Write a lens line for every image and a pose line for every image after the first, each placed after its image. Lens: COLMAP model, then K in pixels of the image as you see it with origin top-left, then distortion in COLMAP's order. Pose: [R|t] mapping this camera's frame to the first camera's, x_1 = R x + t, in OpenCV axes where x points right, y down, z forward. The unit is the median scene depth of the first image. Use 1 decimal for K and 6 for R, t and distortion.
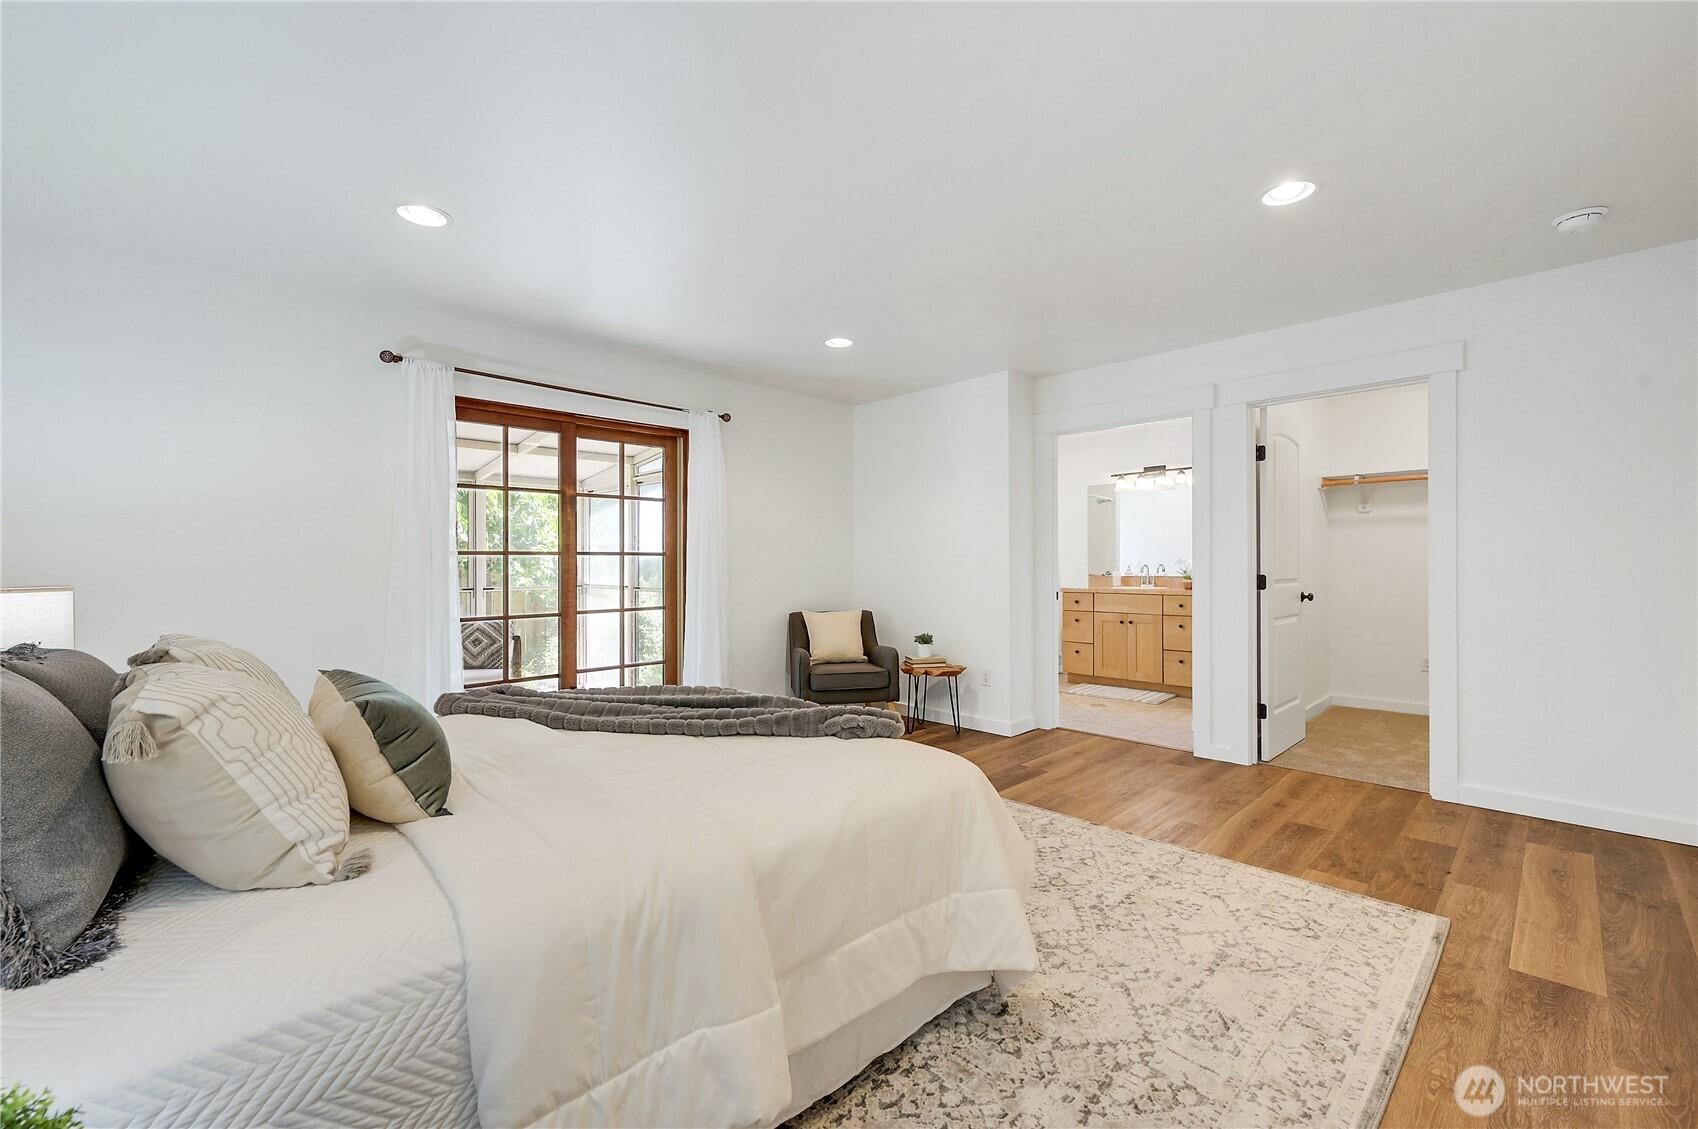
lens RADIAL K [[697.9, 0, 846.8], [0, 697.9, 560.3], [0, 0, 1]] dist [0.024856, 0.000247]
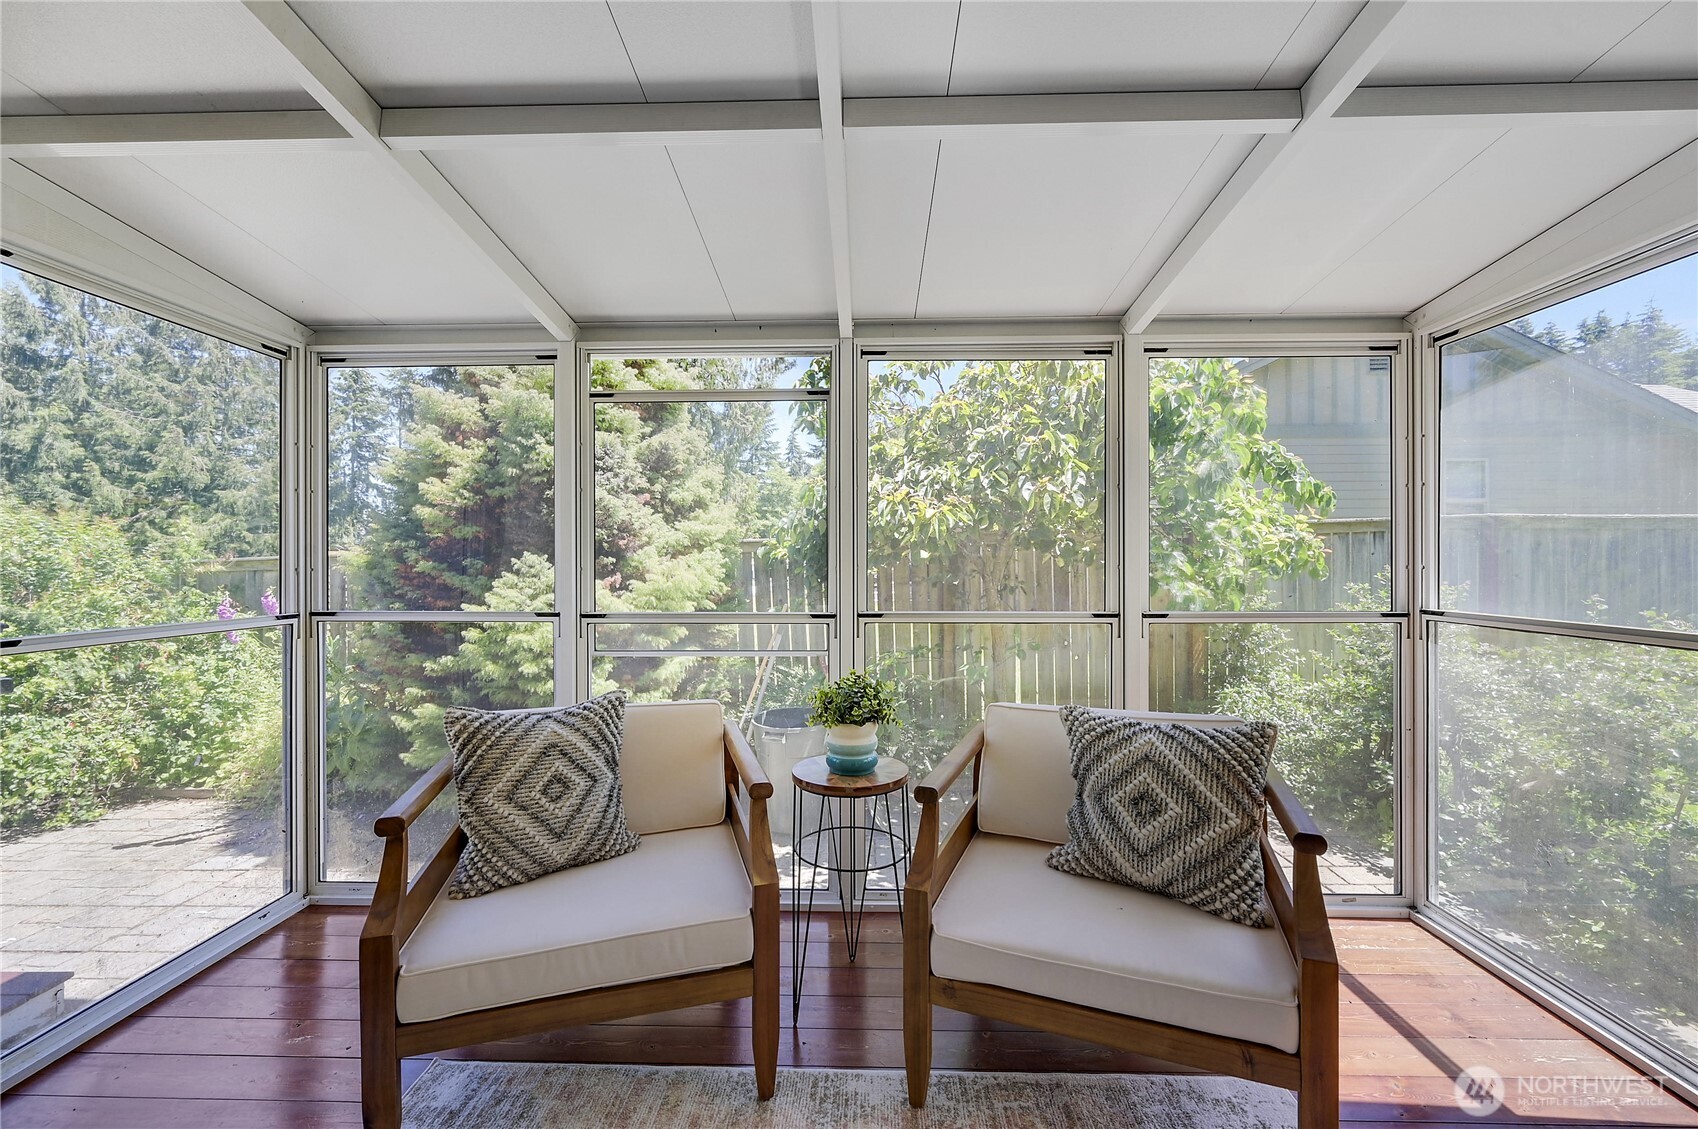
lens RADIAL K [[733.9, 0, 839.9], [0, 733.9, 559.4], [0, 0, 1]] dist [0.002603, -0.000089]
pose [[0.694252, -0.003667, -0.719723, -0.524713], [0.001698, 0.999993, -0.003457, 0.018441], [0.719730, 0.001178, 0.694253, 0.925057]]
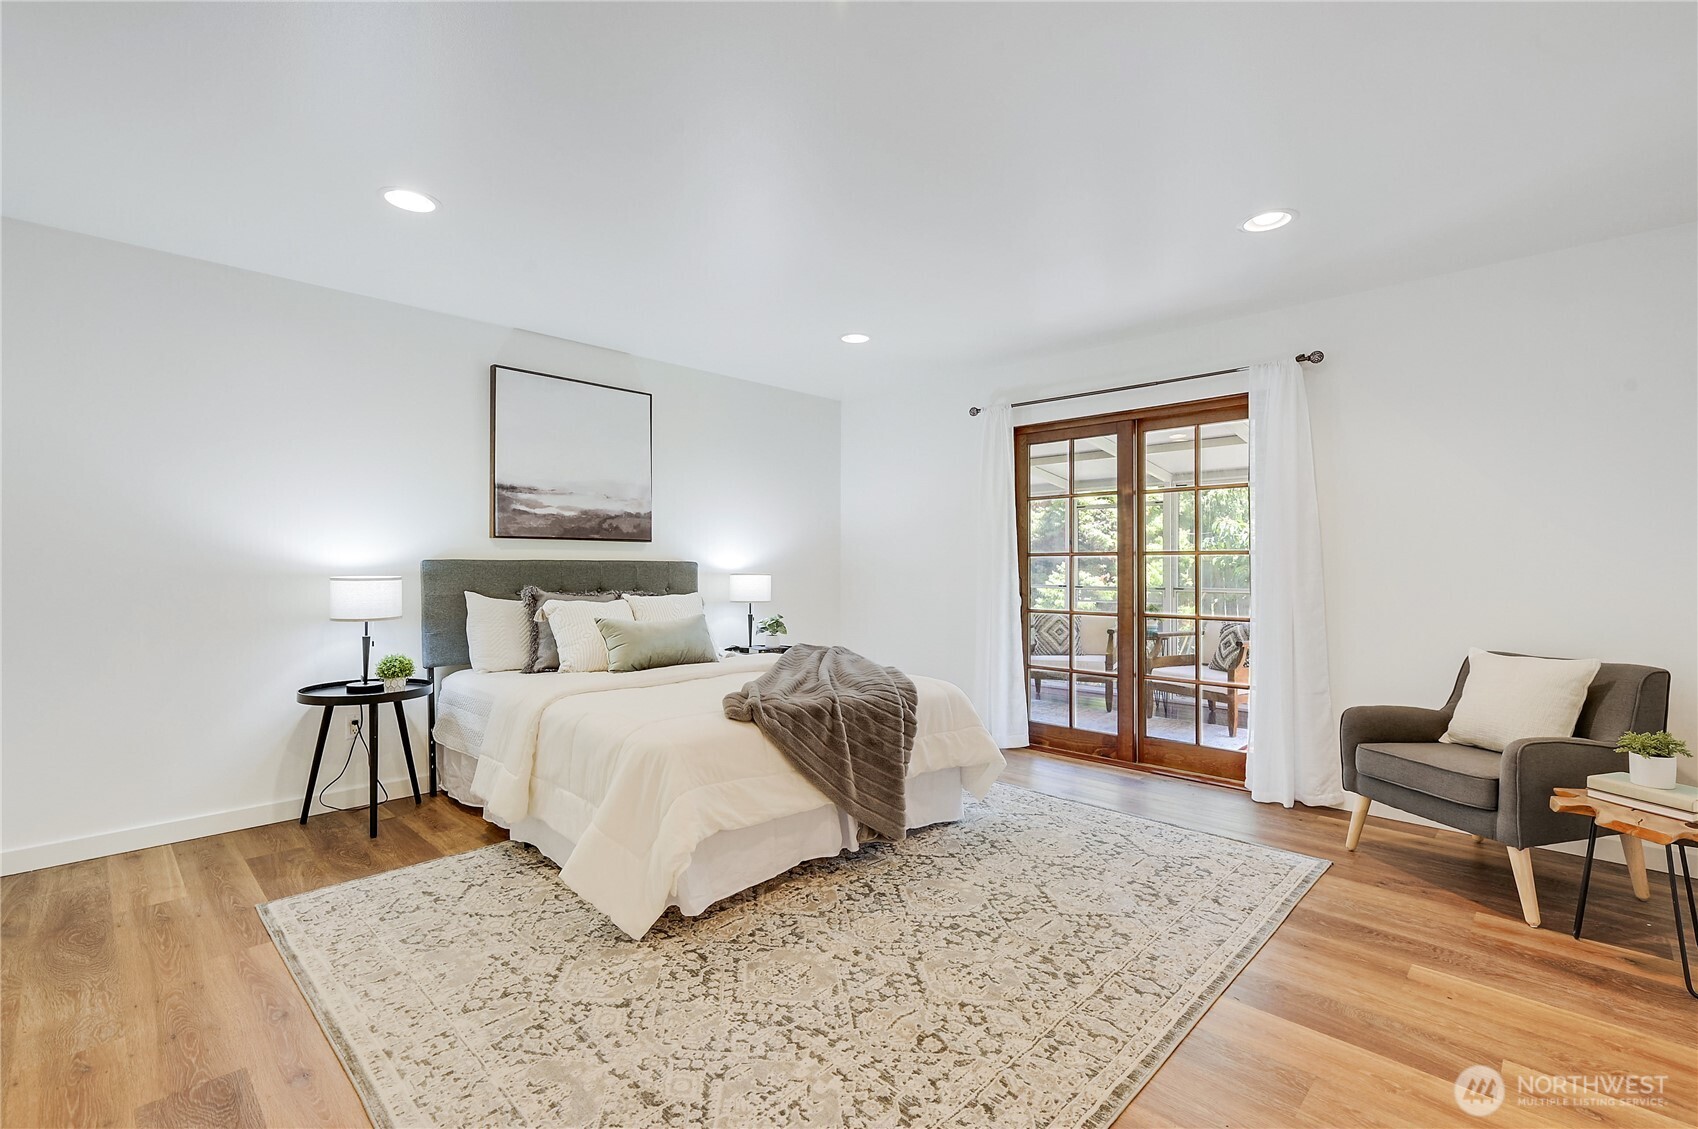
lens RADIAL K [[733.9, 0, 835.4], [0, 733.9, 559.8], [0, 0, 1]] dist [0.002603, -0.000089]
pose [[0.027531, -0.004401, -0.999611, 0.632714], [0.000442, 0.999990, -0.004391, 0.004675], [0.999621, -0.000320, 0.027532, 0.574488]]
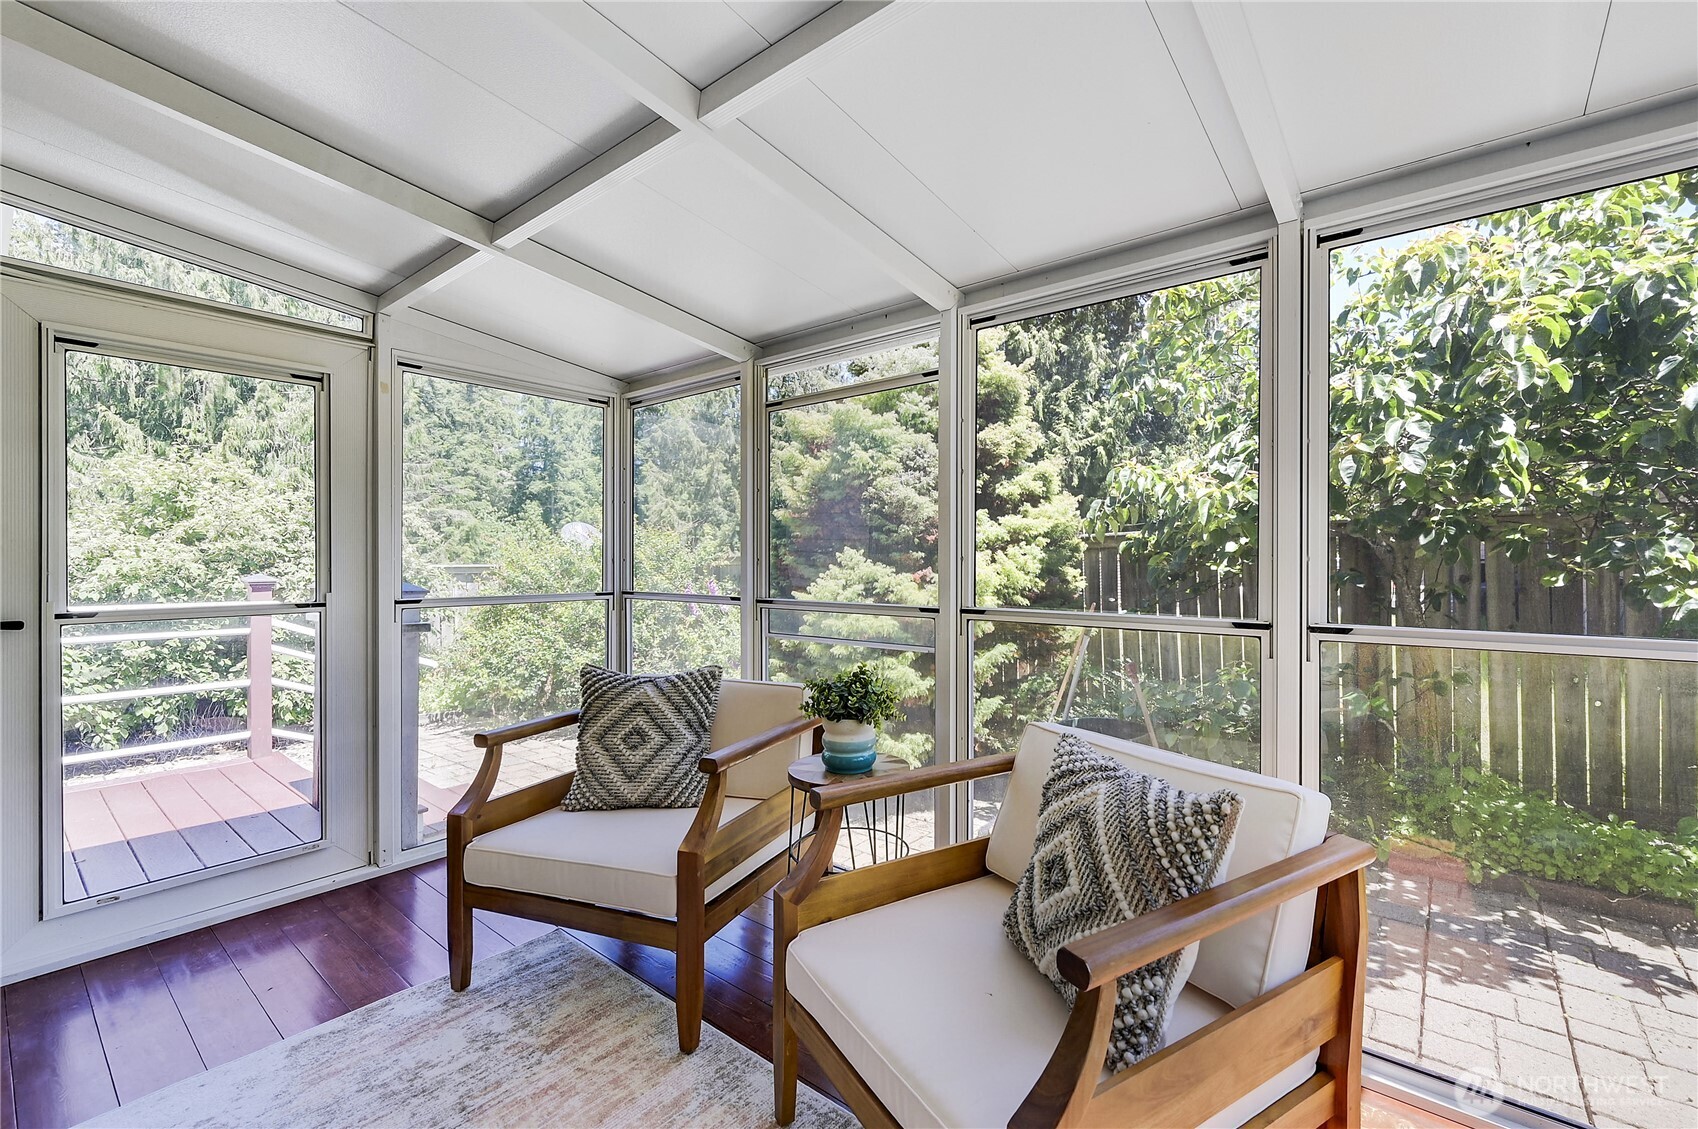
lens RADIAL K [[733.9, 0, 844.8], [0, 733.9, 559.2], [0, 0, 1]] dist [0.002603, -0.000089]
pose [[0.119493, -0.001168, -0.992834, -0.412454], [-0.002157, 0.999997, -0.001436, 0.024373], [0.992833, 0.002313, 0.119490, 1.200231]]
